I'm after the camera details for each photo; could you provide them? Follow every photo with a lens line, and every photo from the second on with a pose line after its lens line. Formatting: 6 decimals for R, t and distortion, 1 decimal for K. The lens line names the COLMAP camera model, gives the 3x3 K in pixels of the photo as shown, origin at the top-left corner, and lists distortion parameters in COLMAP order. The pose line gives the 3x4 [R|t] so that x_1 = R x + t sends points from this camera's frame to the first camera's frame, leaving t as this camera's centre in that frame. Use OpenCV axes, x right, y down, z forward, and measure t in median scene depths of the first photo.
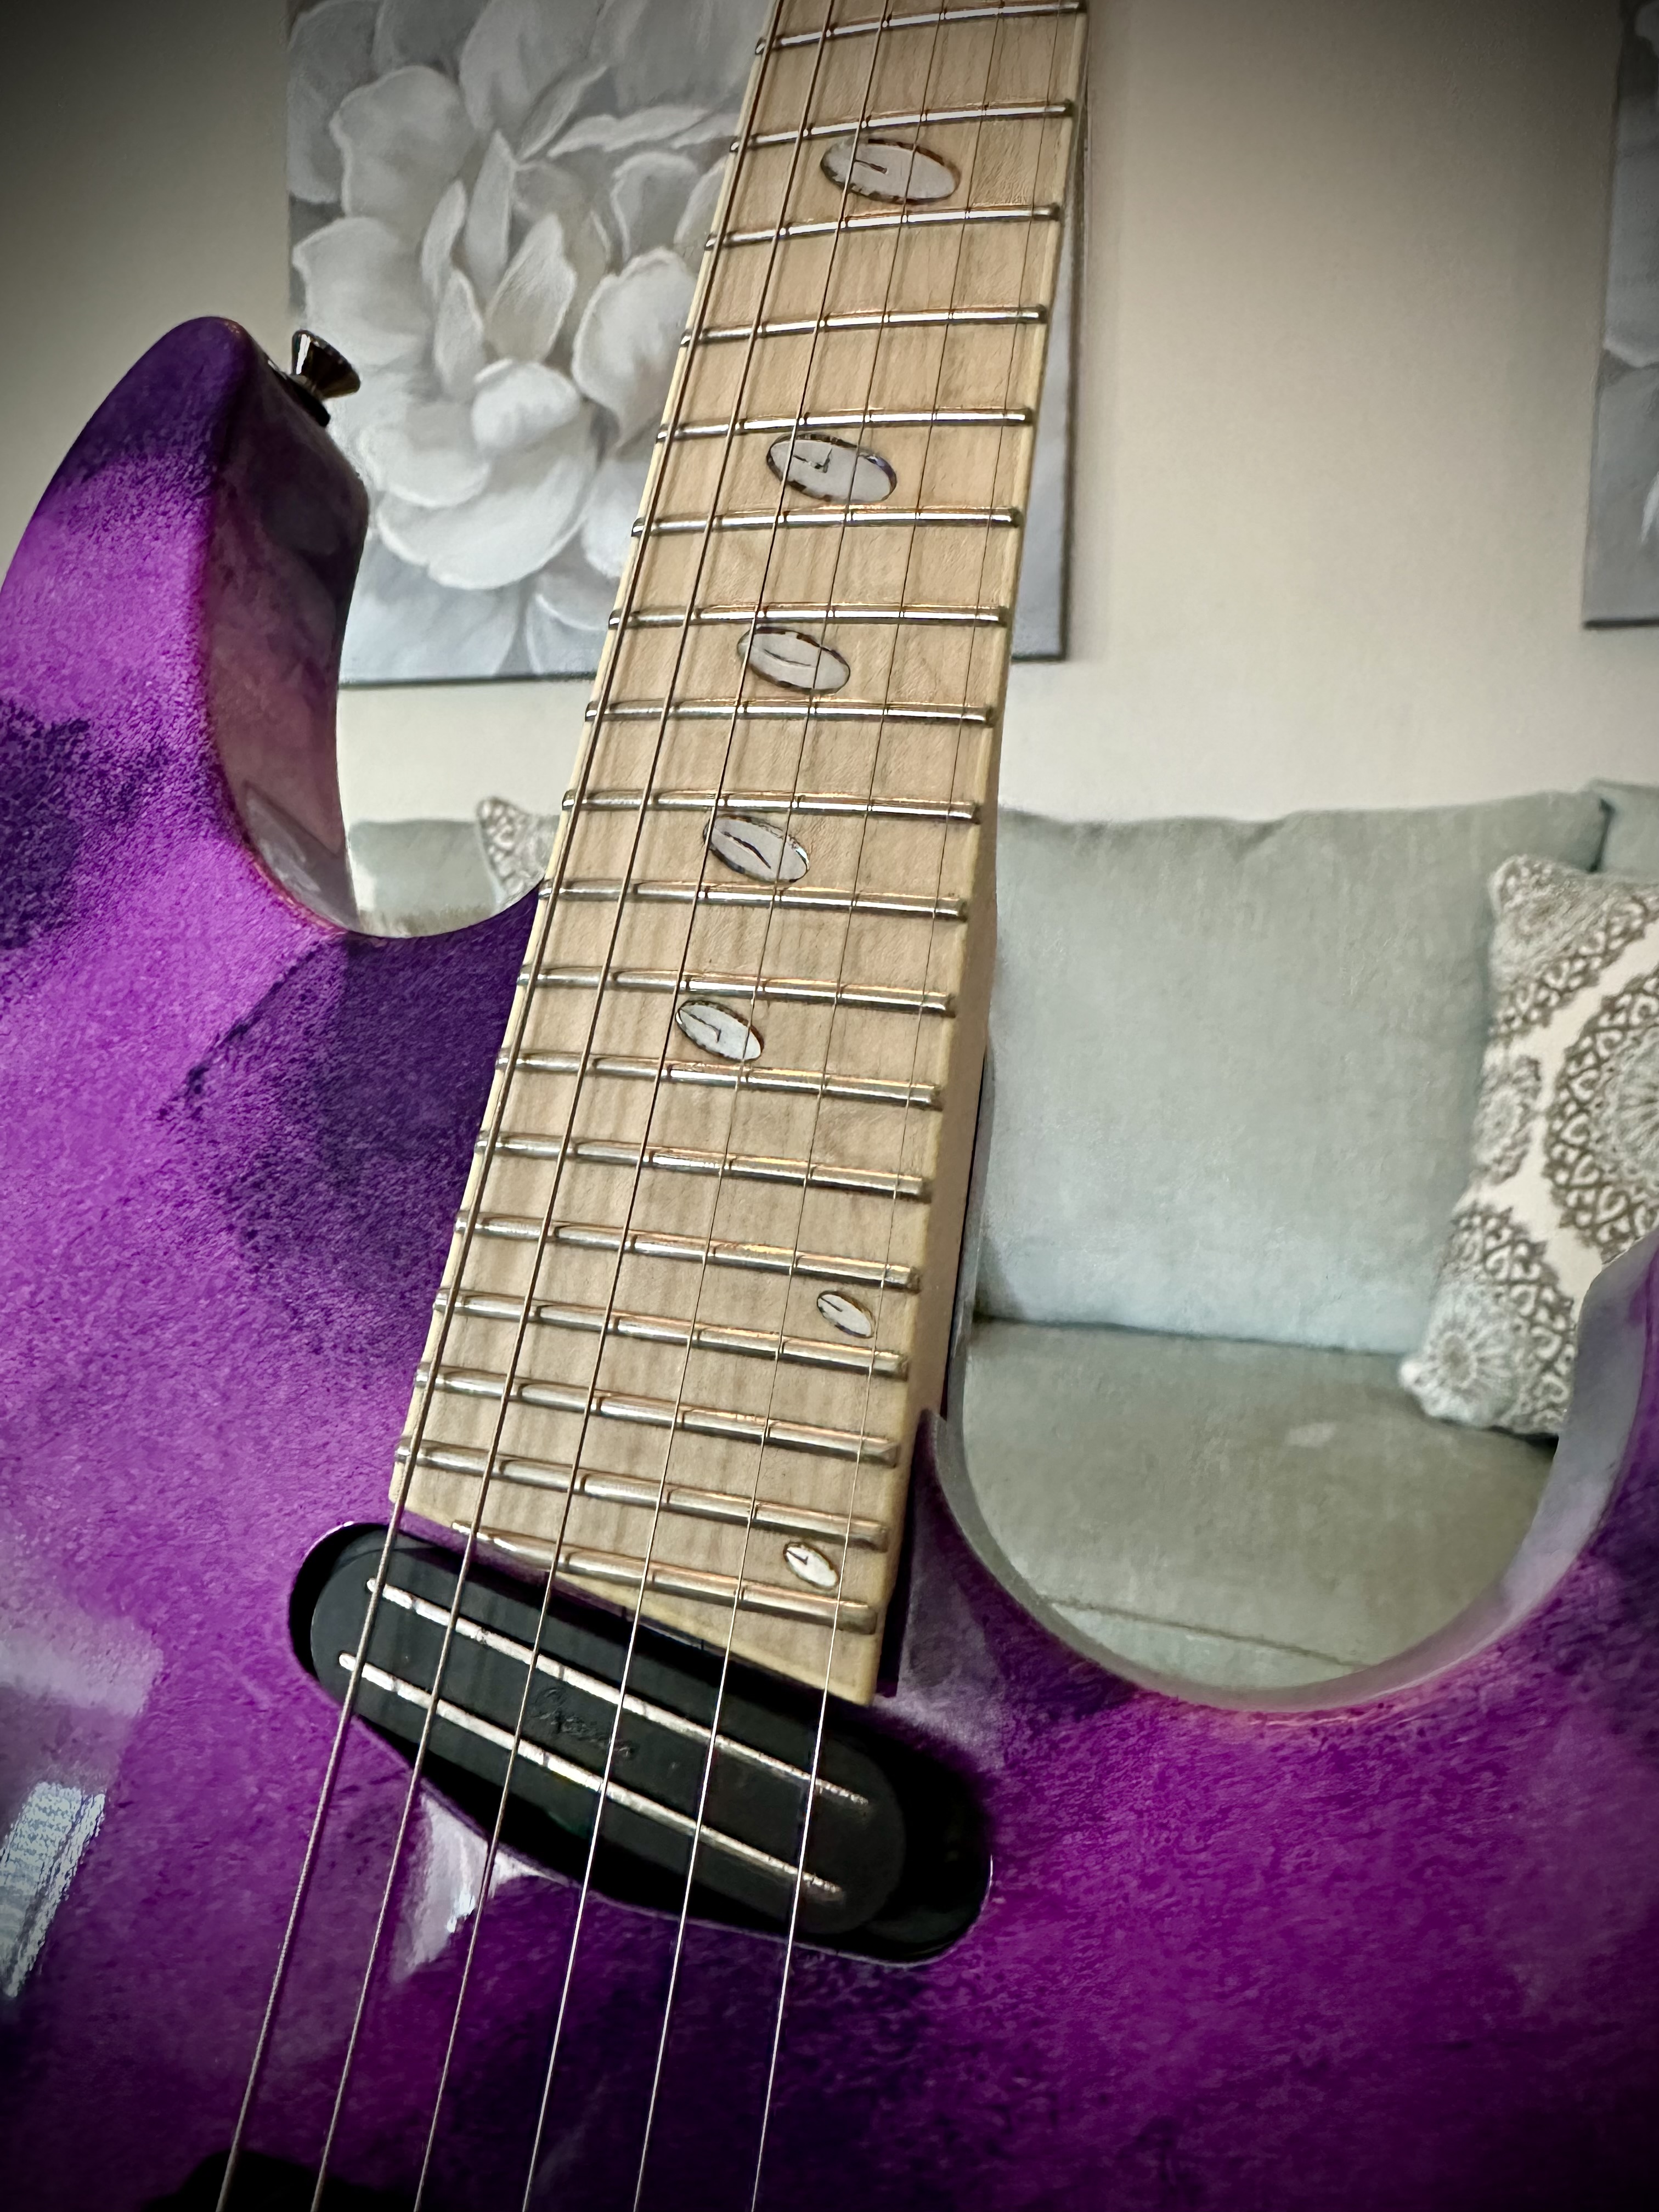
lens RADIAL K [[1596.7, 0, 685.8], [0, 1596.7, 1034.6], [0, 0, 1]] dist [0.002744, -0.032646]
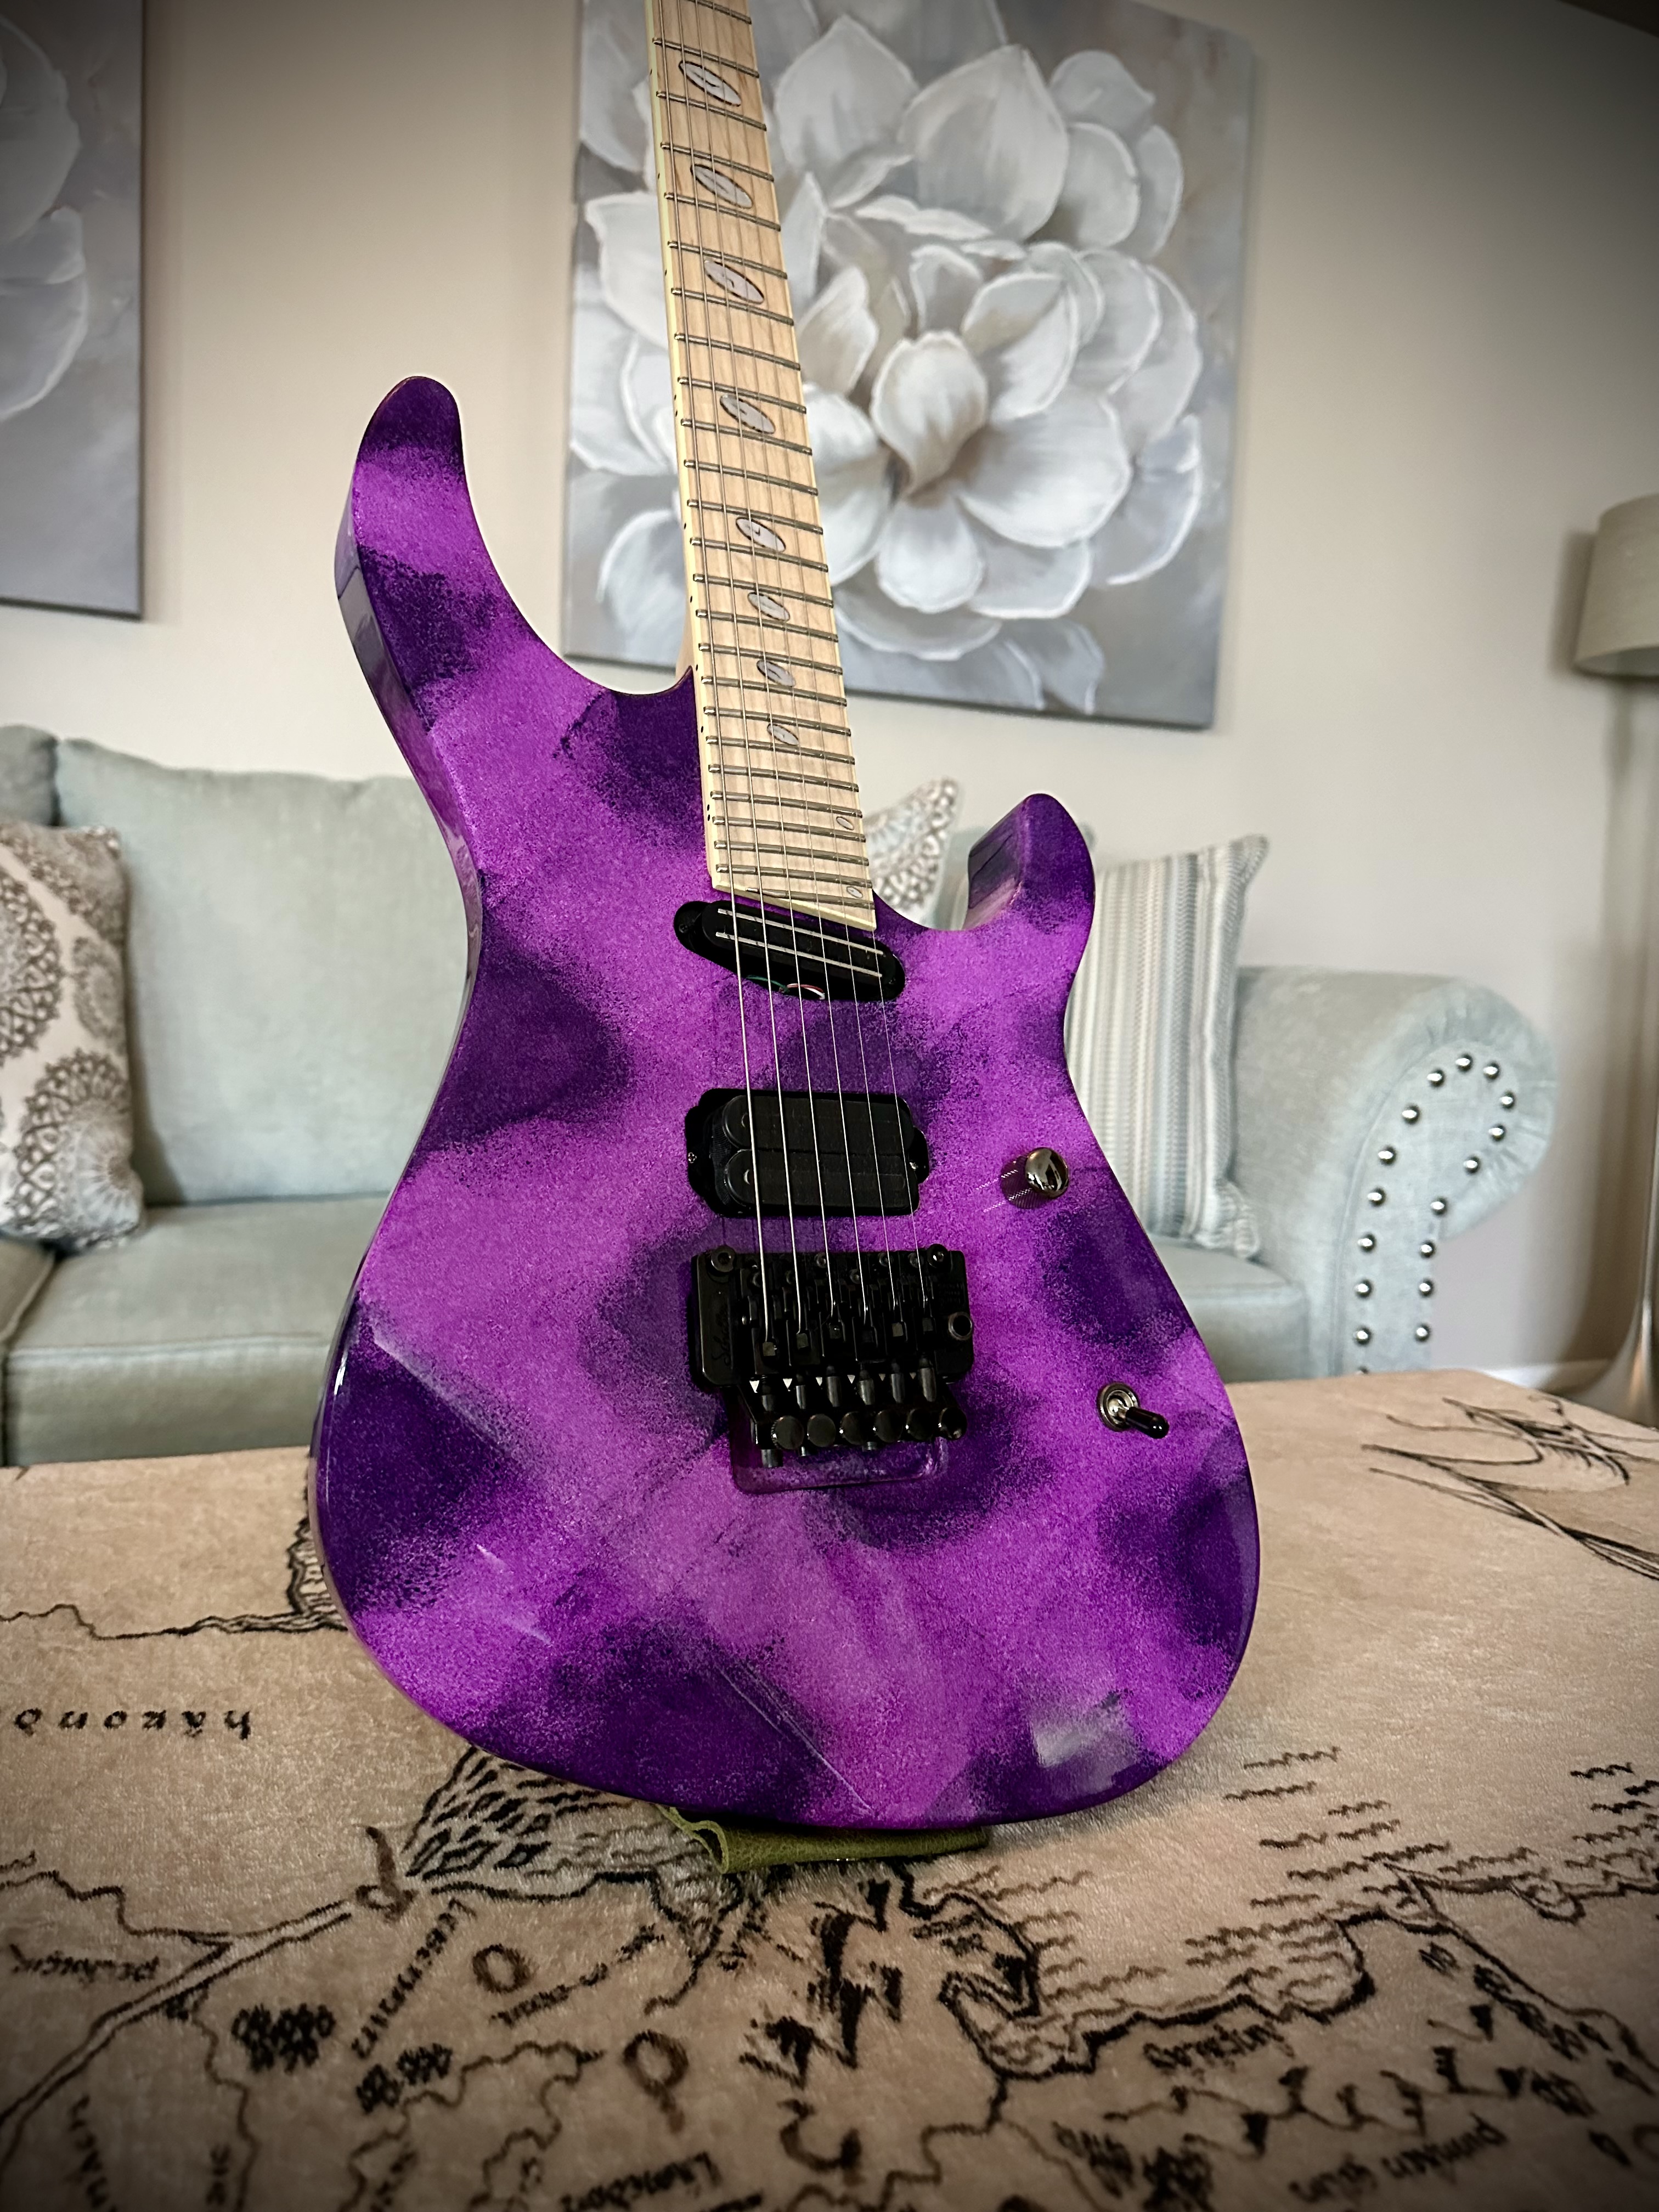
lens RADIAL K [[1584.2, 0, 852.9], [0, 1584.2, 1100.3], [0, 0, 1]] dist [0.040208, -0.057551]
pose [[0.708238, -0.052993, 0.703982, -0.304543], [0.028508, 0.998512, 0.046483, 0.083049], [-0.705398, -0.012852, 0.708695, -0.178348]]
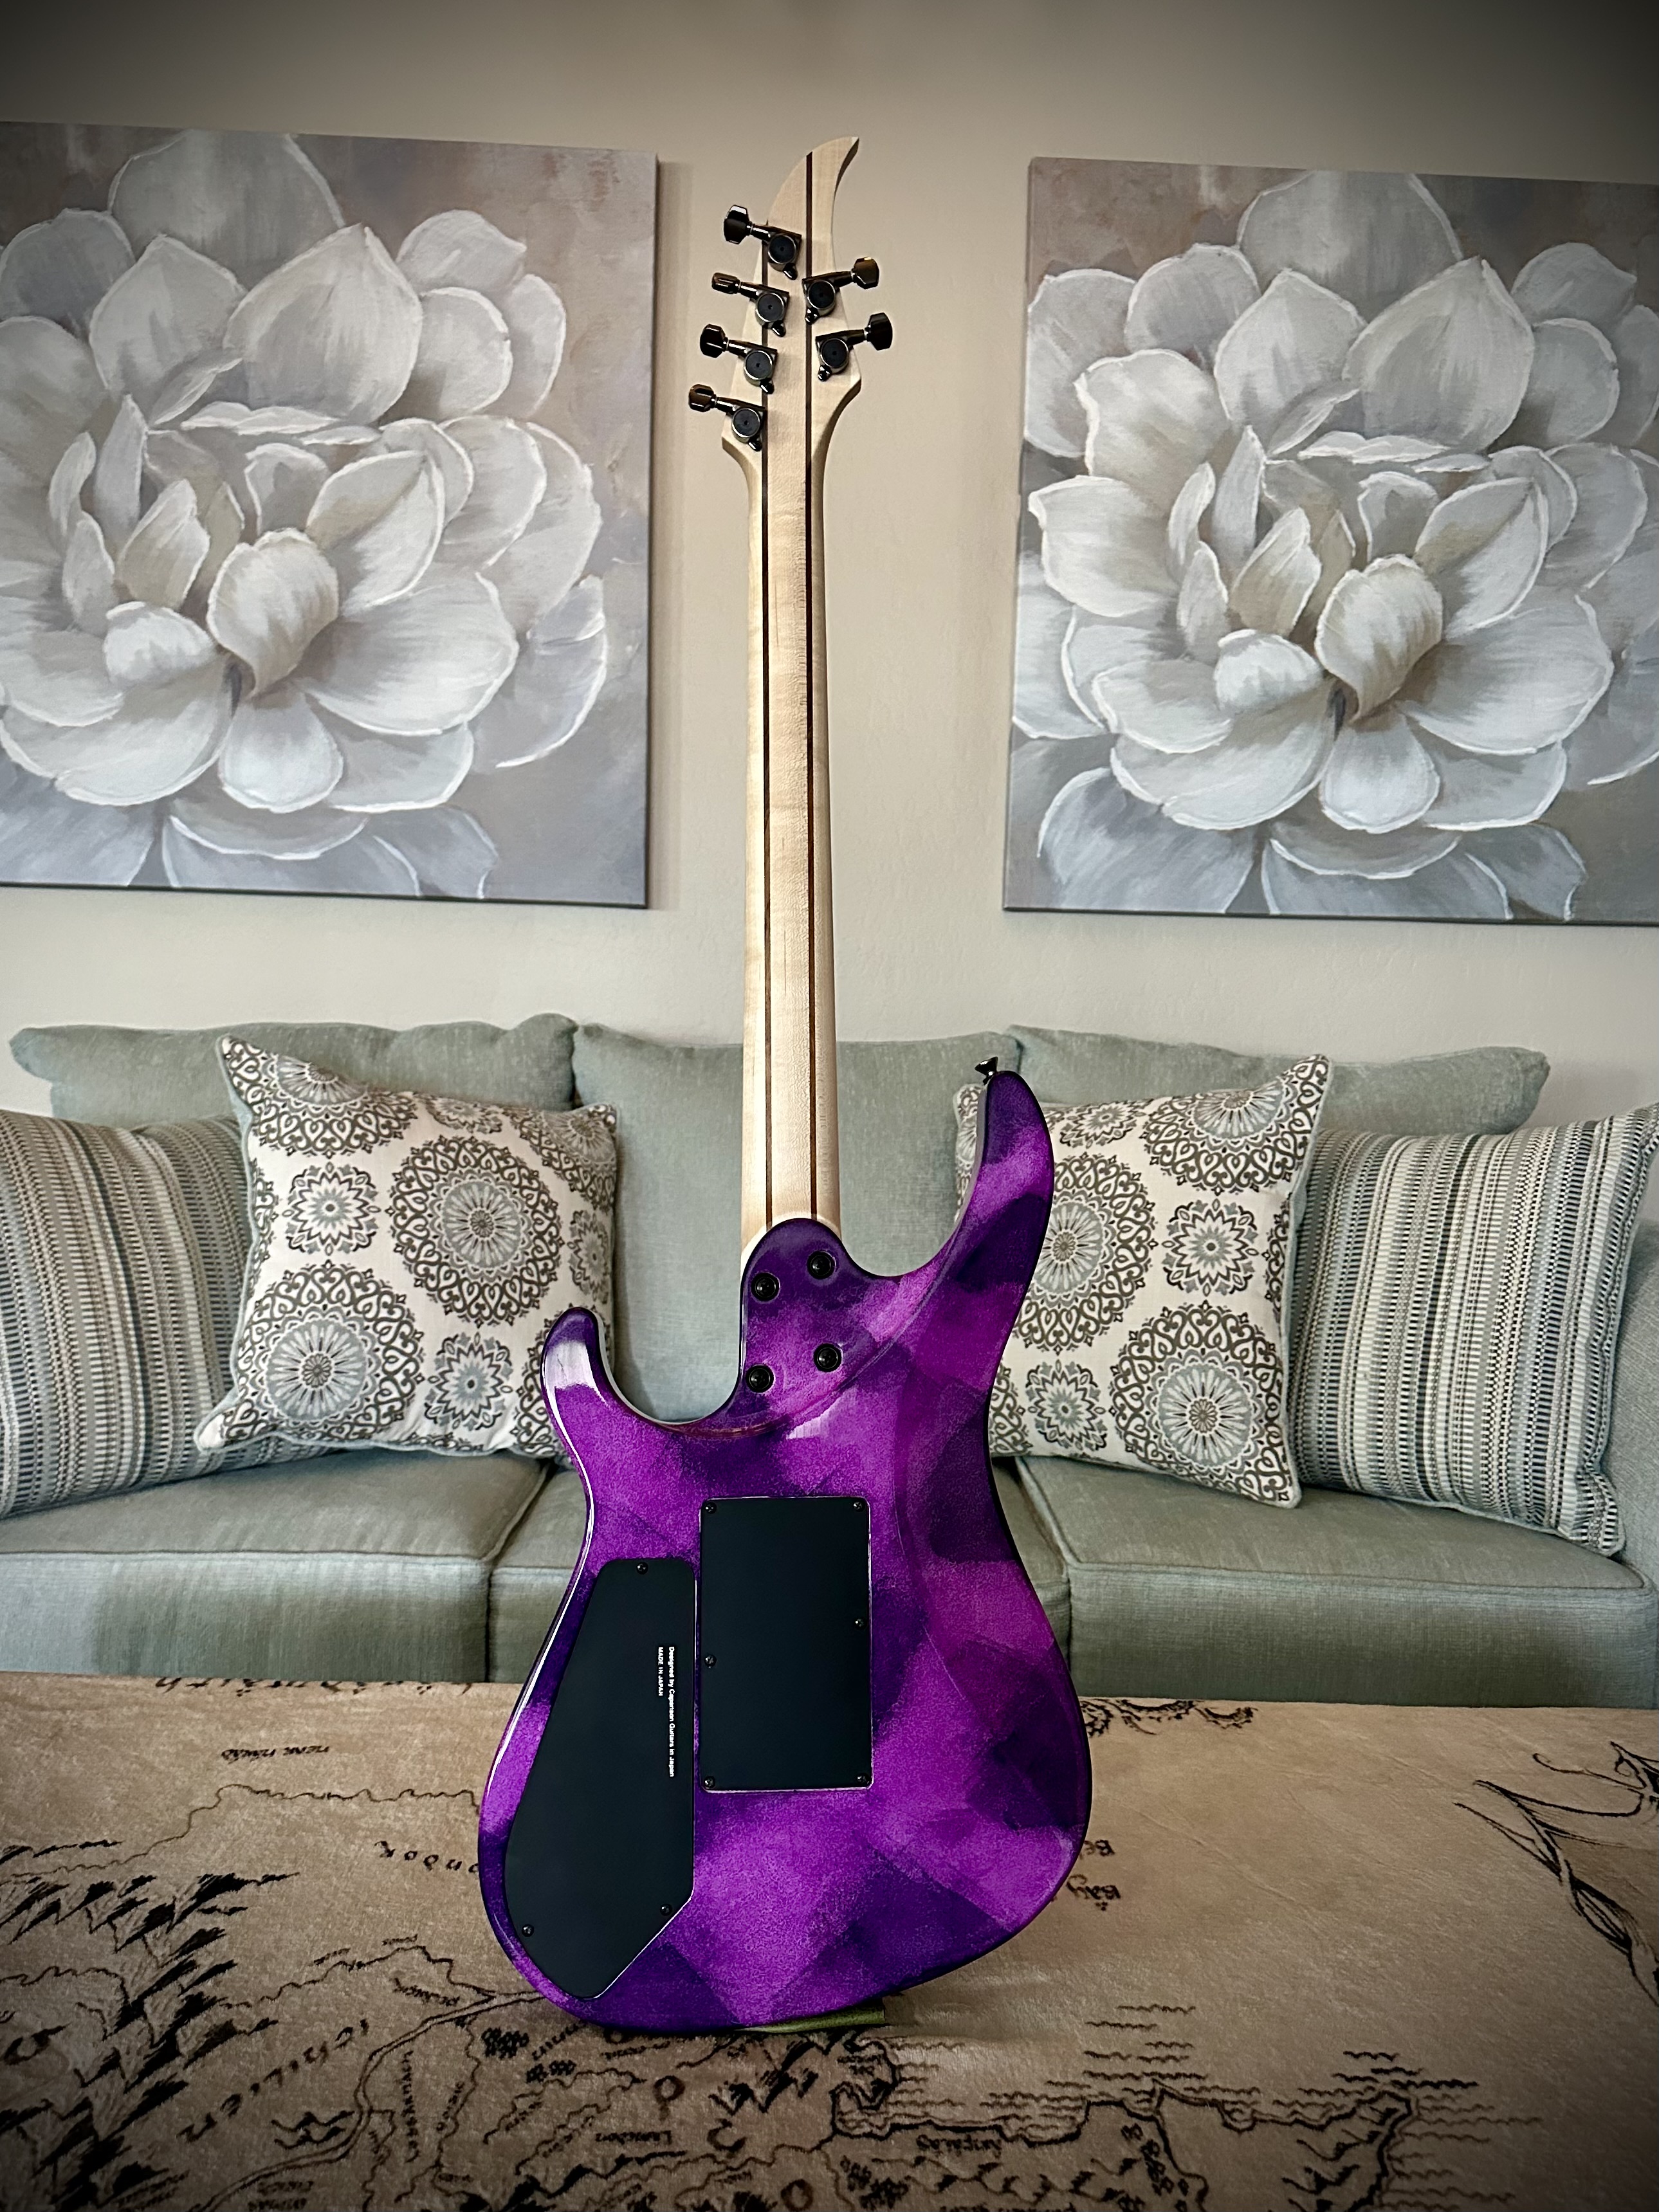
lens RADIAL K [[1819.8, 0, 840.6], [0, 1819.8, 1137.5], [0, 0, 1]] dist [0.071765, -0.105661]
pose [[0.911159, -0.023537, 0.411382, -0.342199], [0.024706, 0.999692, 0.002475, -0.076581], [-0.411313, 0.007909, 0.911460, -0.596256]]
